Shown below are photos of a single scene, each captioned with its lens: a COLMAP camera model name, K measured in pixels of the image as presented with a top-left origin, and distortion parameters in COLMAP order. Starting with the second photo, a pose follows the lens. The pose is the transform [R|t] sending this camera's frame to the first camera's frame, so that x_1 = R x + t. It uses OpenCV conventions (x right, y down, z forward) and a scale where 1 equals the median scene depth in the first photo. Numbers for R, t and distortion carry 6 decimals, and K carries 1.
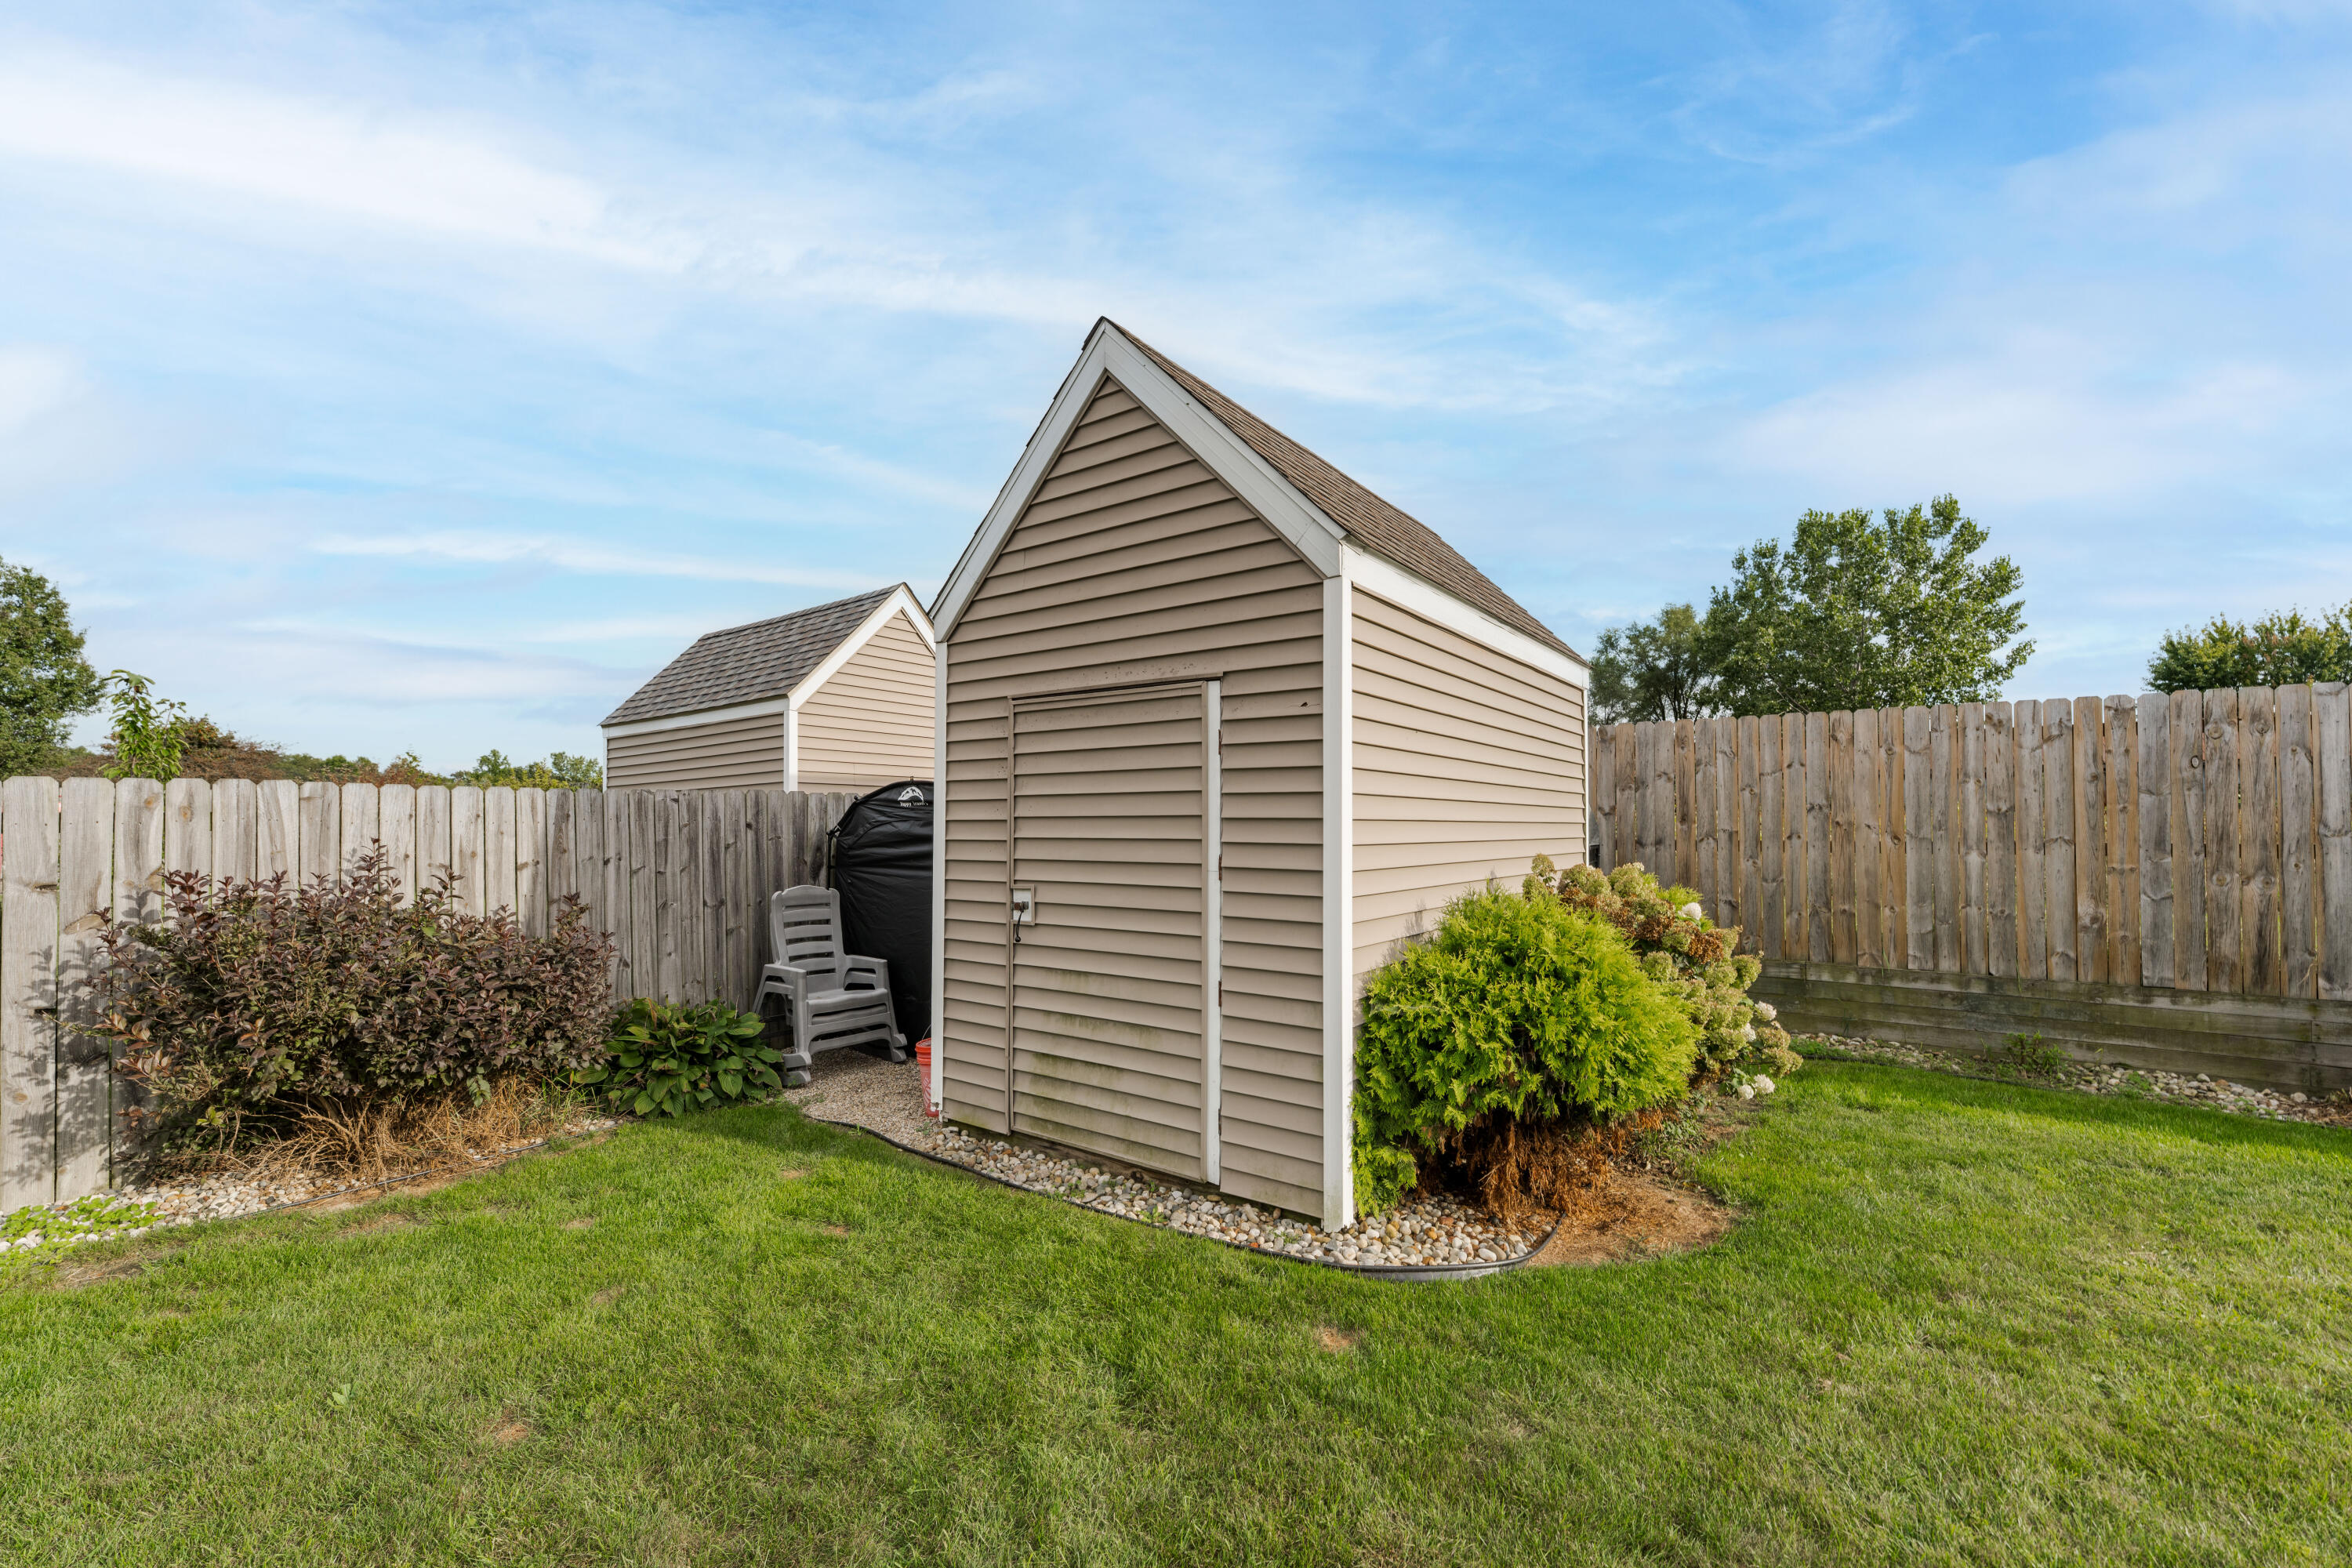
lens RADIAL K [[962.1, 0, 1175.6], [0, 962.1, 794.6], [0, 0, 1]] dist [-0.000324, -0.000065]
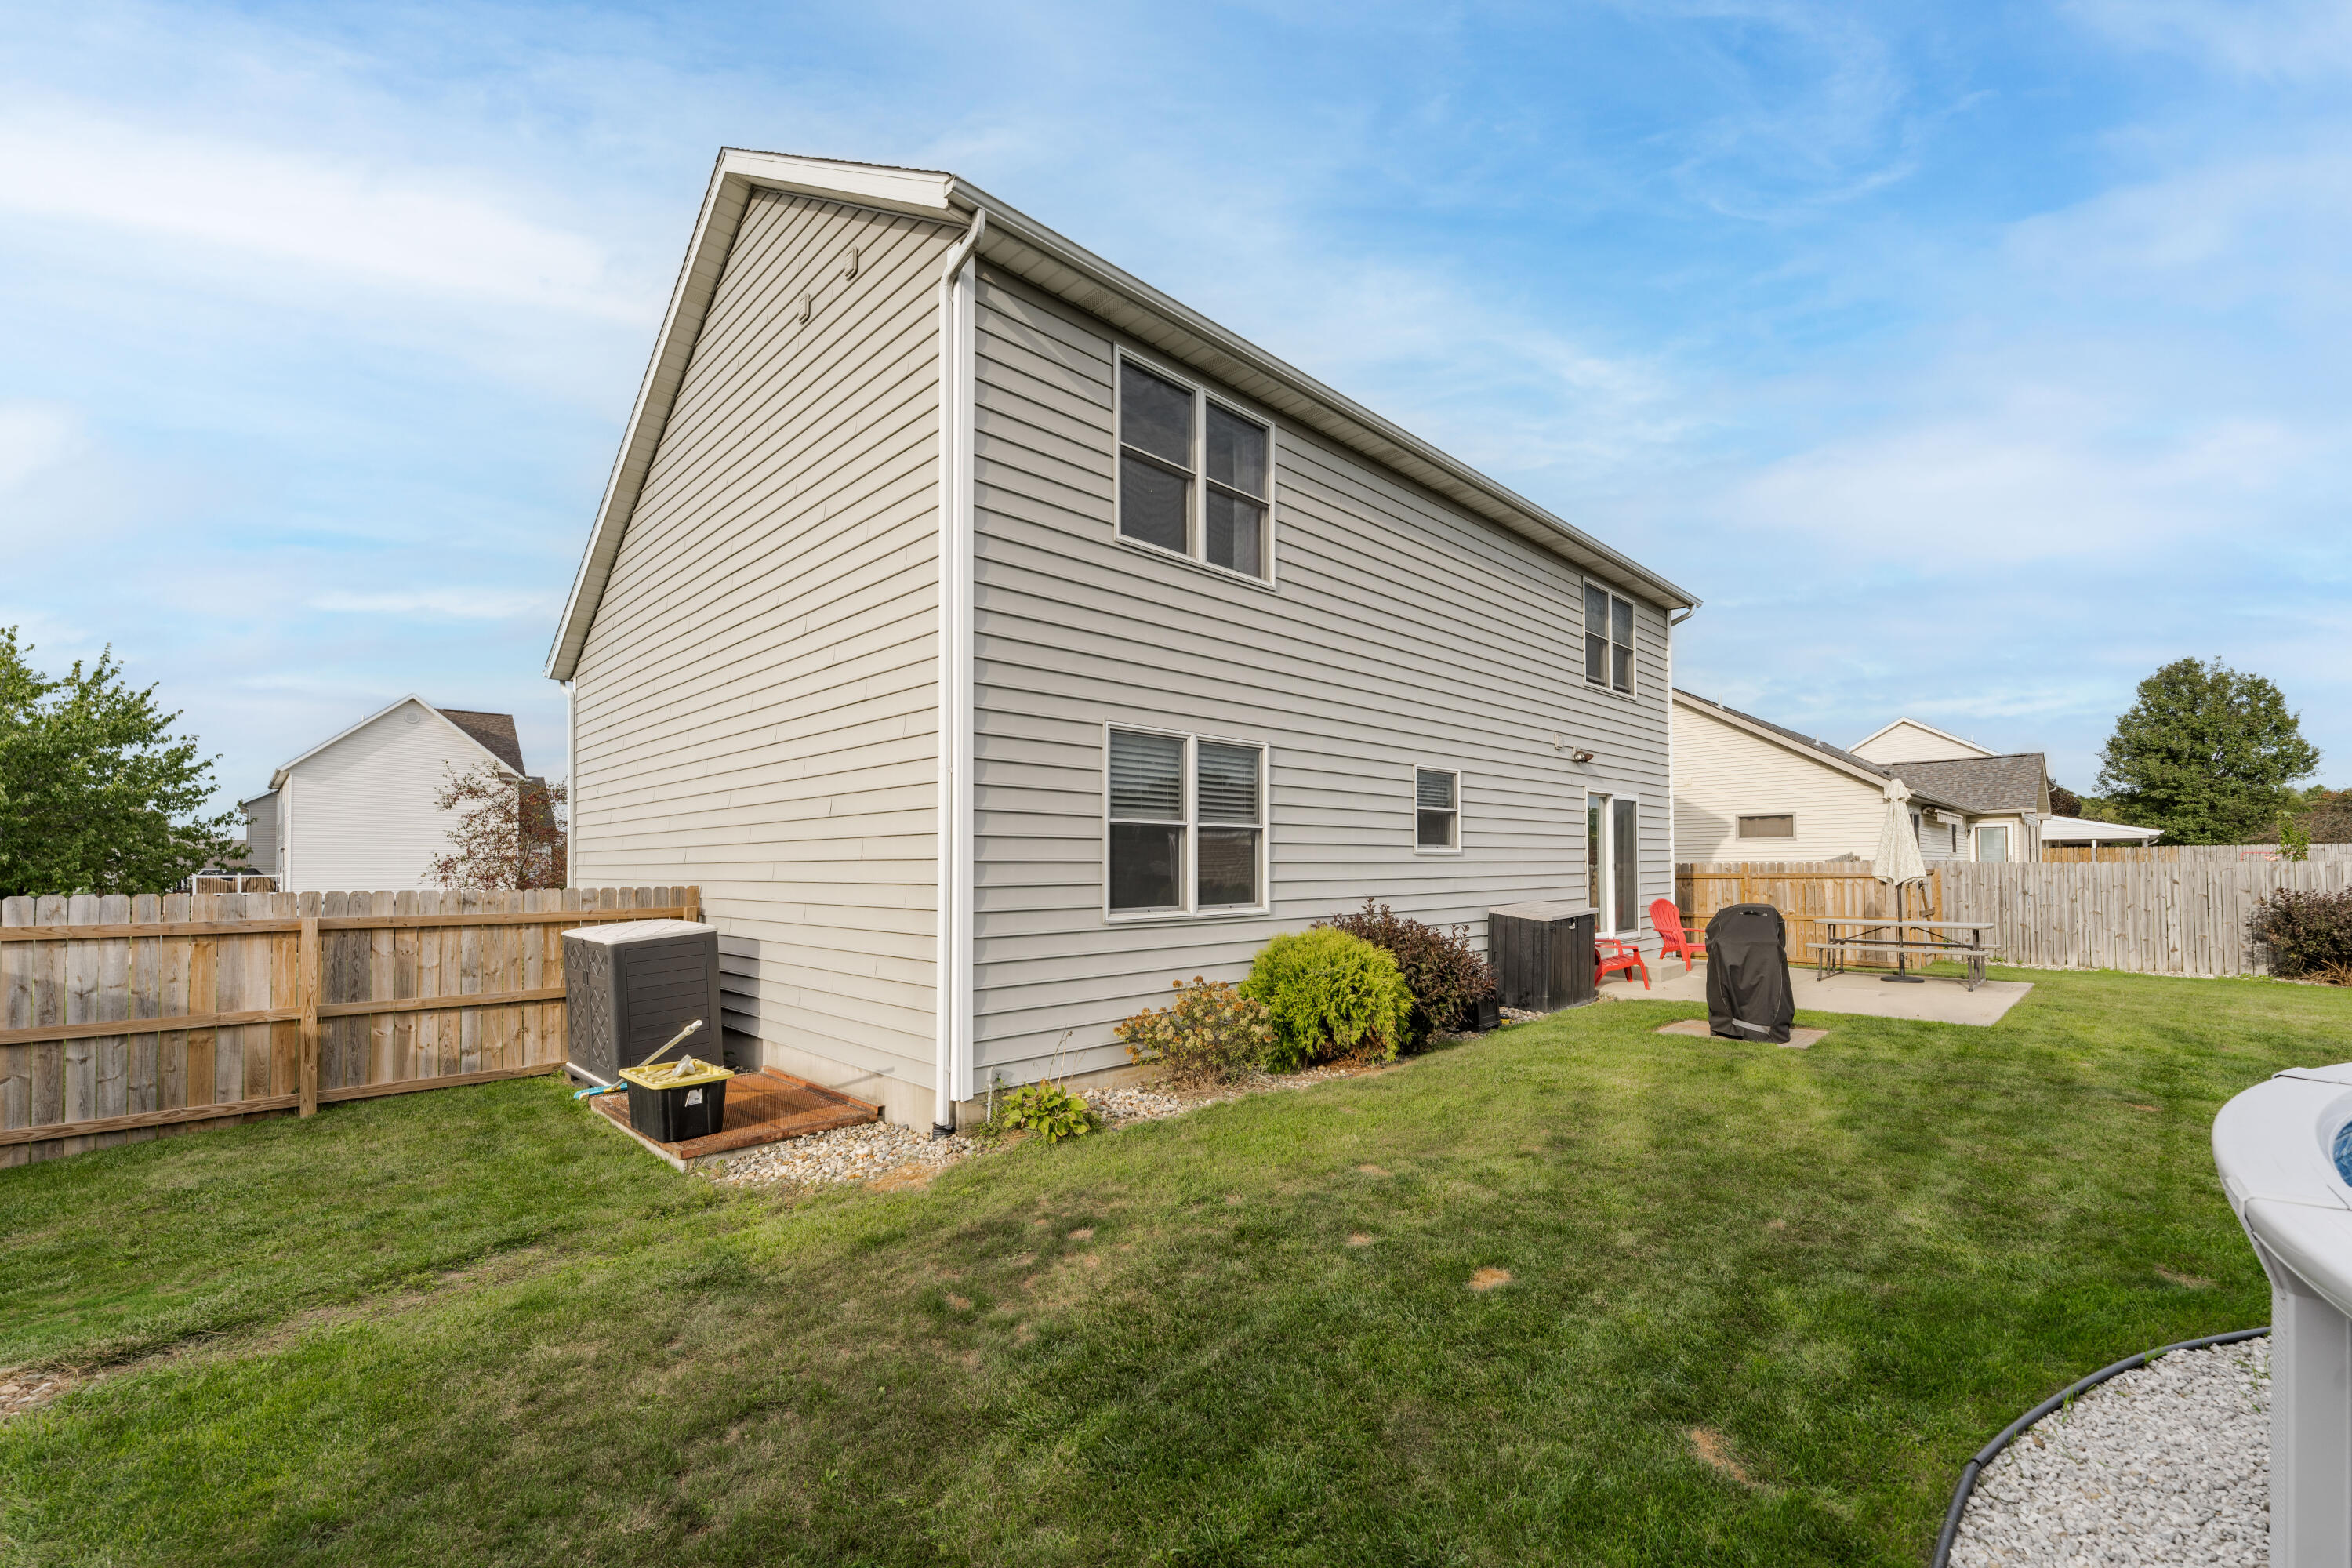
lens RADIAL K [[970.7, 0, 1180.2], [0, 970.7, 837.8], [0, 0, 1]] dist [-0.001347, -0.000262]
pose [[-0.147179, -0.021274, -0.988881, 0.354553], [0.025511, 0.999354, -0.025296, -0.013485], [0.988781, -0.028950, -0.146541, -0.285070]]
